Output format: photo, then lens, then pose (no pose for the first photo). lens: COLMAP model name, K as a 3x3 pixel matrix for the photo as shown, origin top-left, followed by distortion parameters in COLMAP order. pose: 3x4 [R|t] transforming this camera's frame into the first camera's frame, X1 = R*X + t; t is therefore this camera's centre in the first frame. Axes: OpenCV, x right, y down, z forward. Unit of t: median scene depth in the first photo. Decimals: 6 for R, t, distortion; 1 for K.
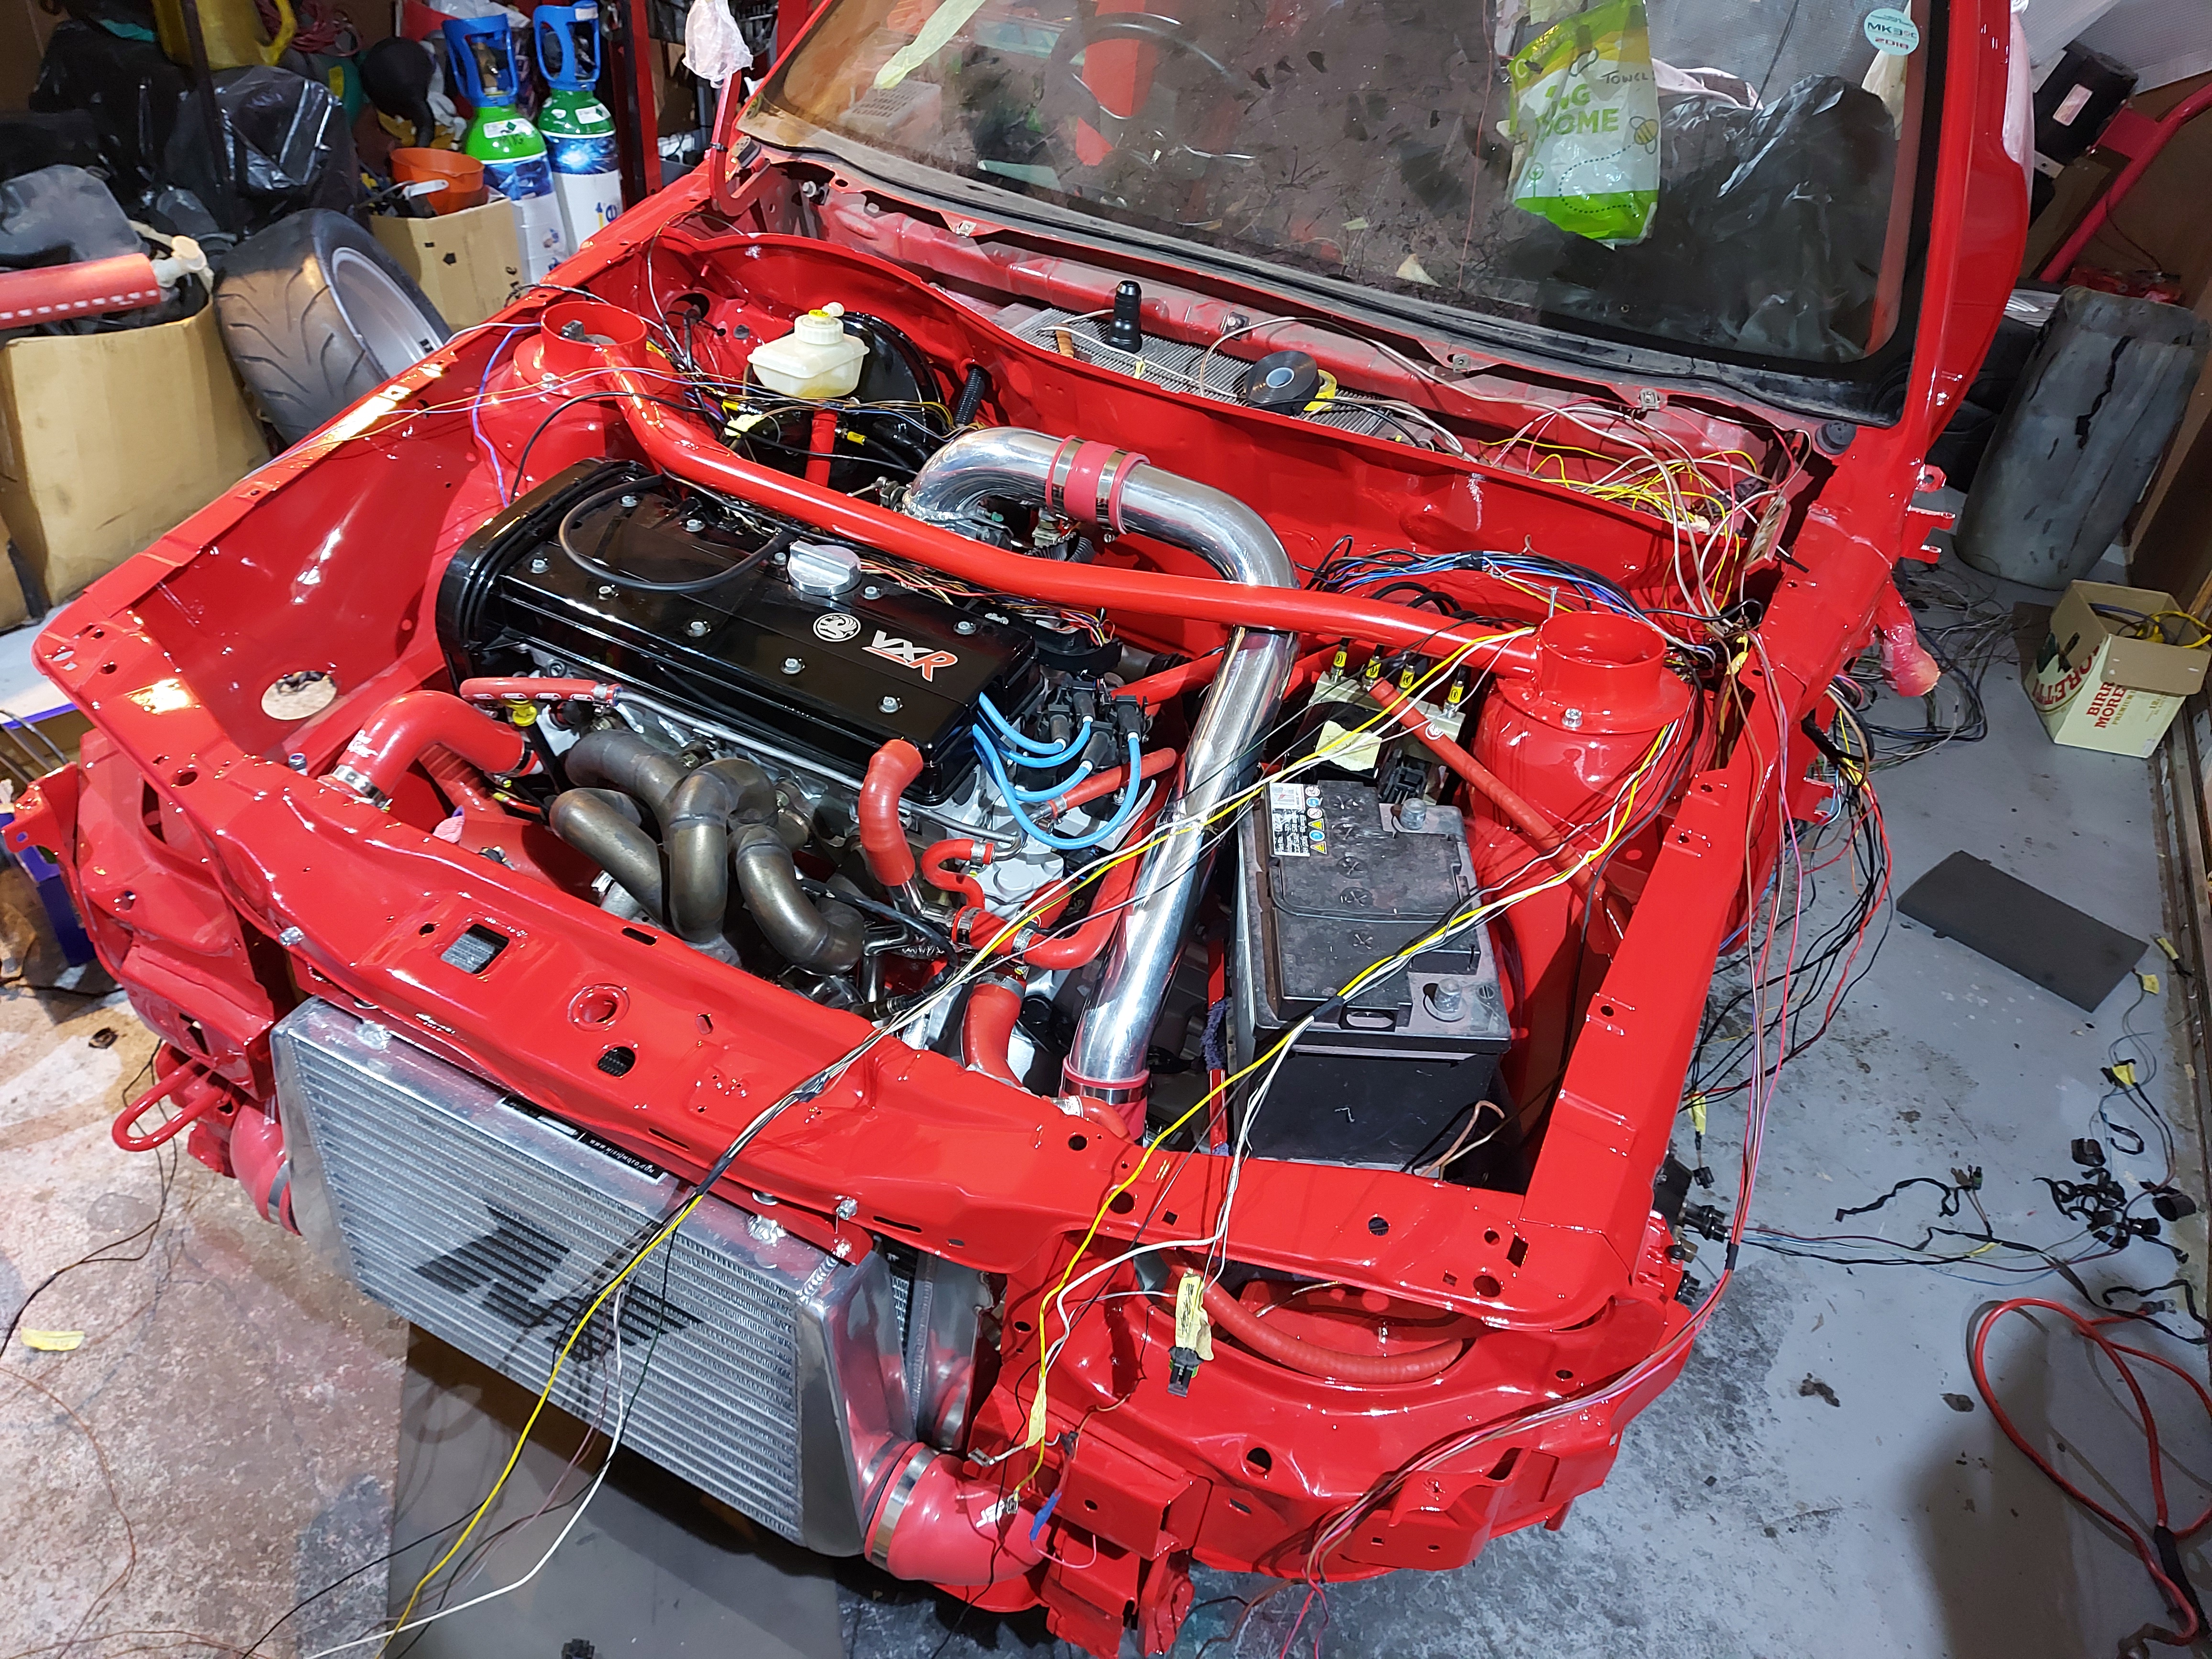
lens RADIAL K [[1541.5, 0, 1103.7], [0, 1541.5, 831.7], [0, 0, 1]] dist [-0.006491, -0.002990]
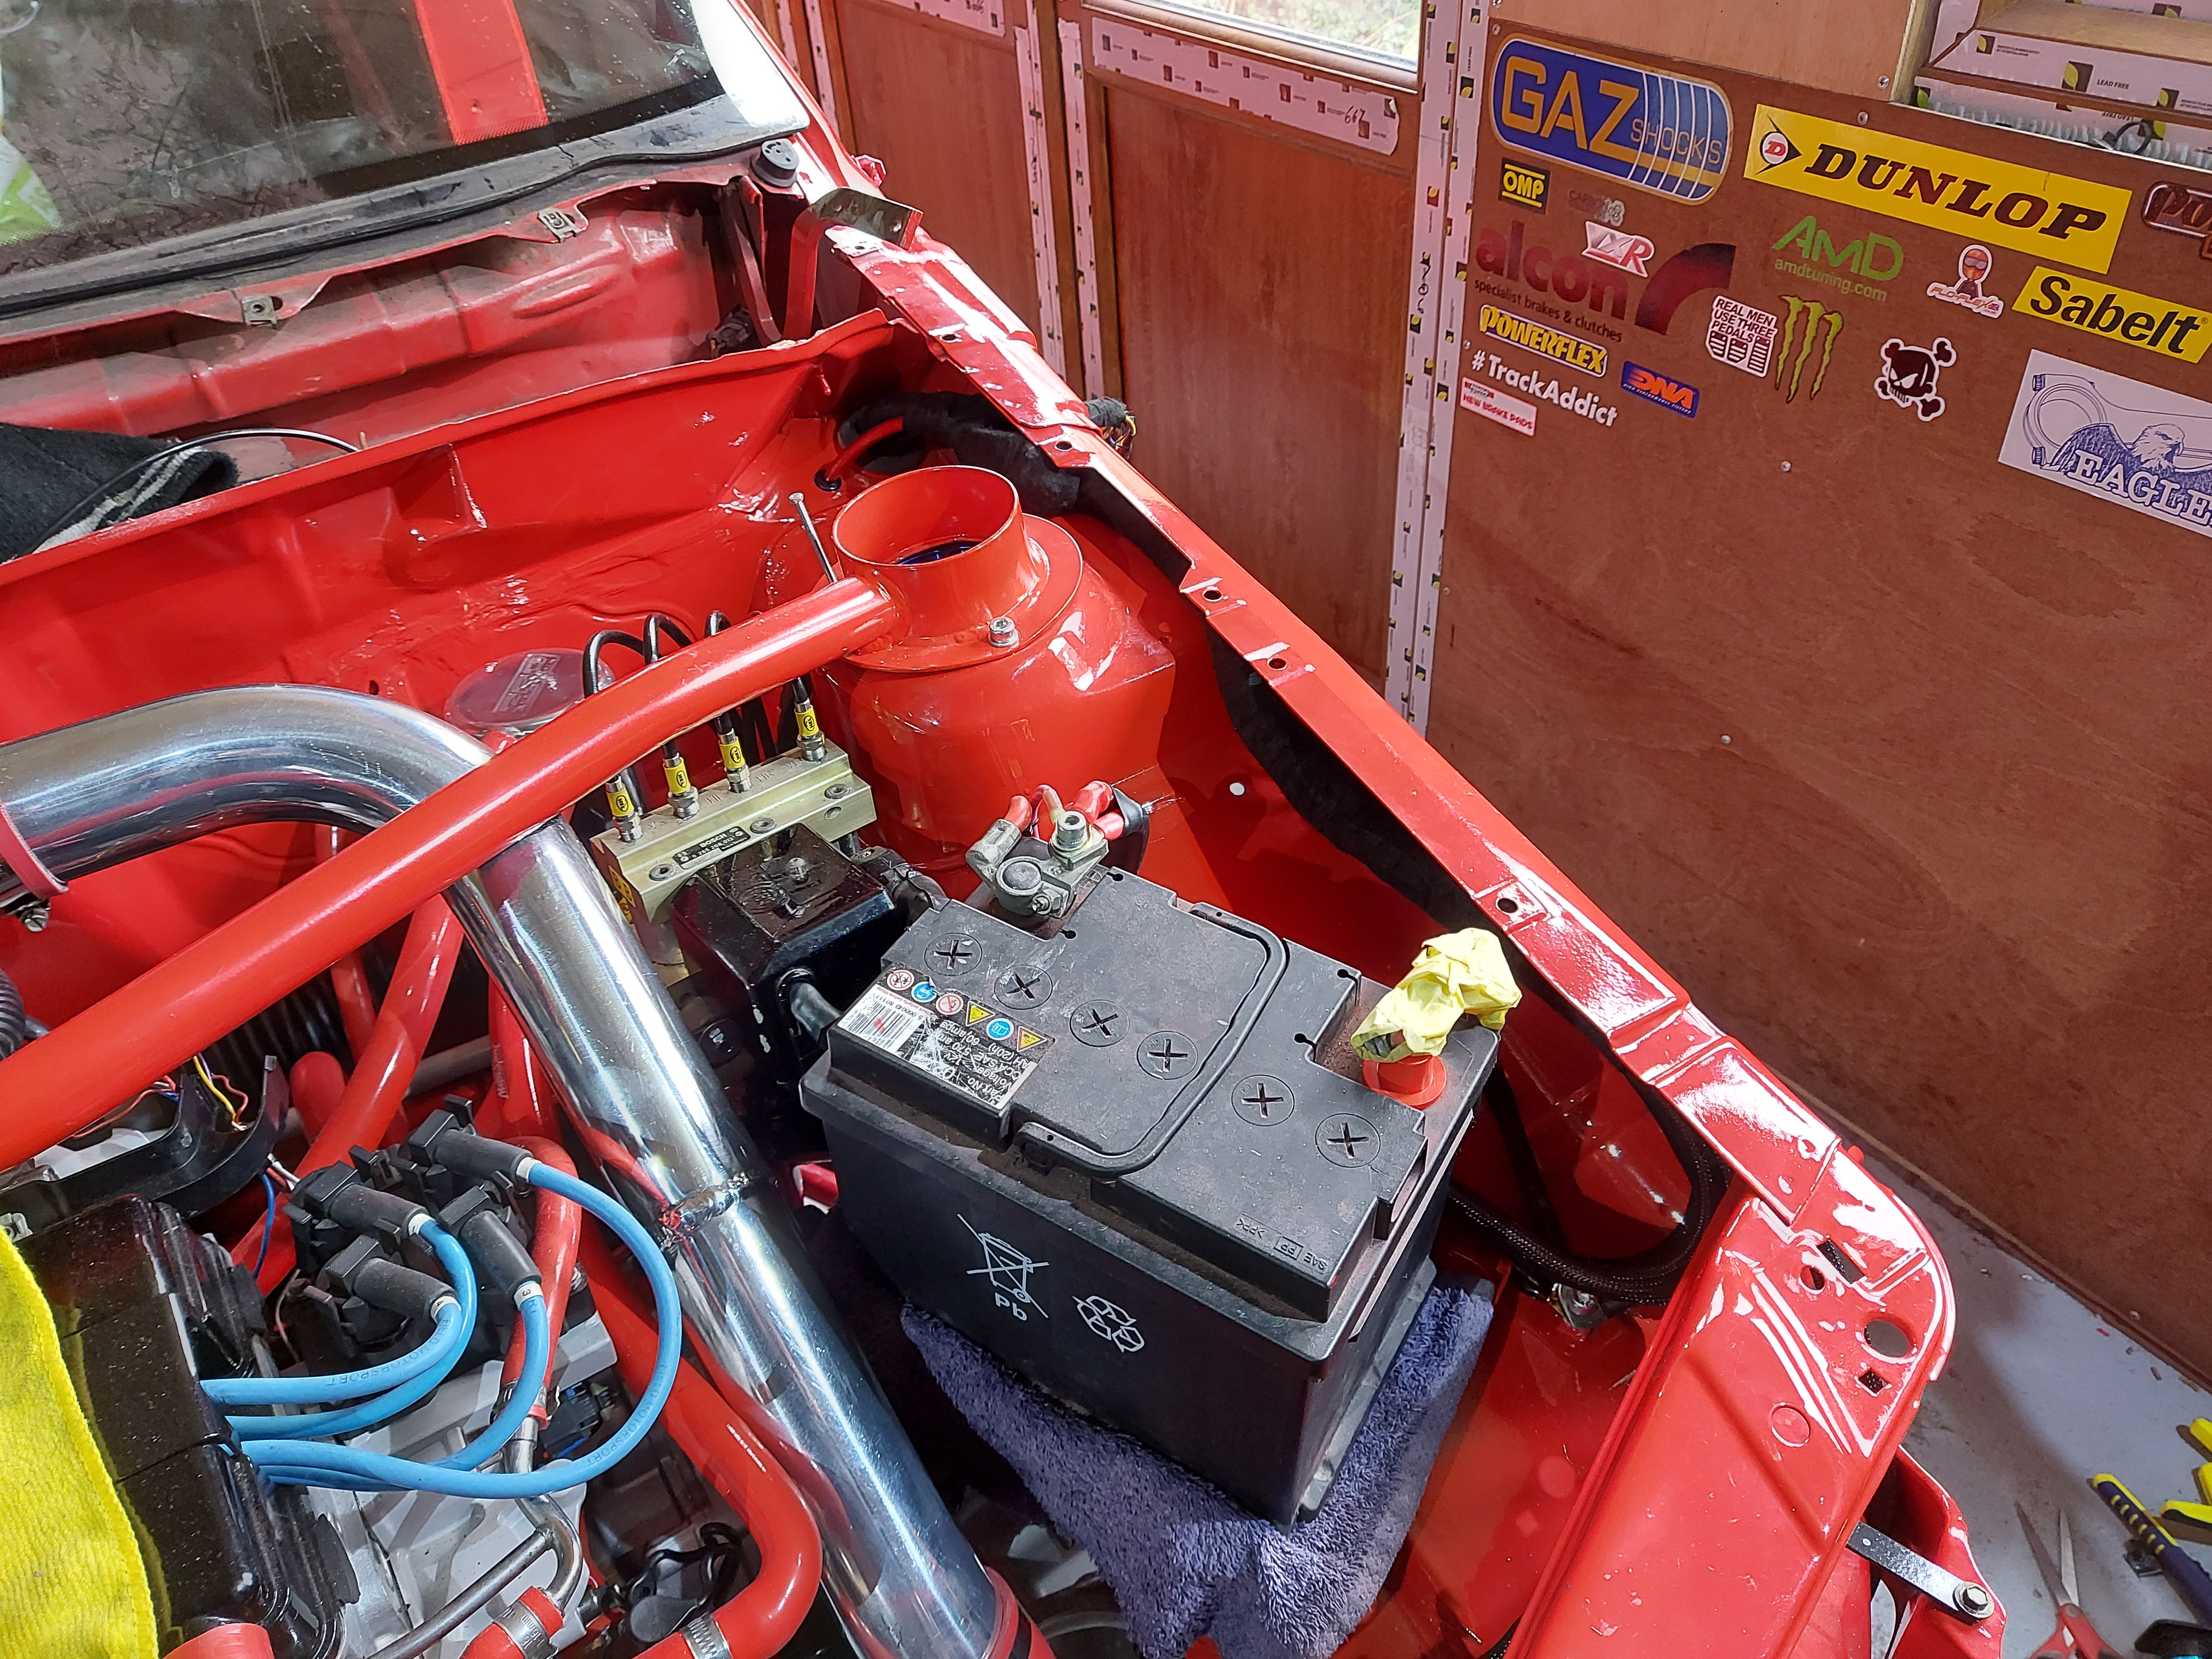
lens RADIAL K [[1541.5, 0, 1104.2], [0, 1541.5, 823.4], [0, 0, 1]] dist [-0.006491, -0.002990]
pose [[0.475675, -0.626234, 0.617709, -0.110361], [0.606352, 0.742180, 0.285492, -0.153143], [-0.637236, 0.238748, 0.732755, 0.479491]]
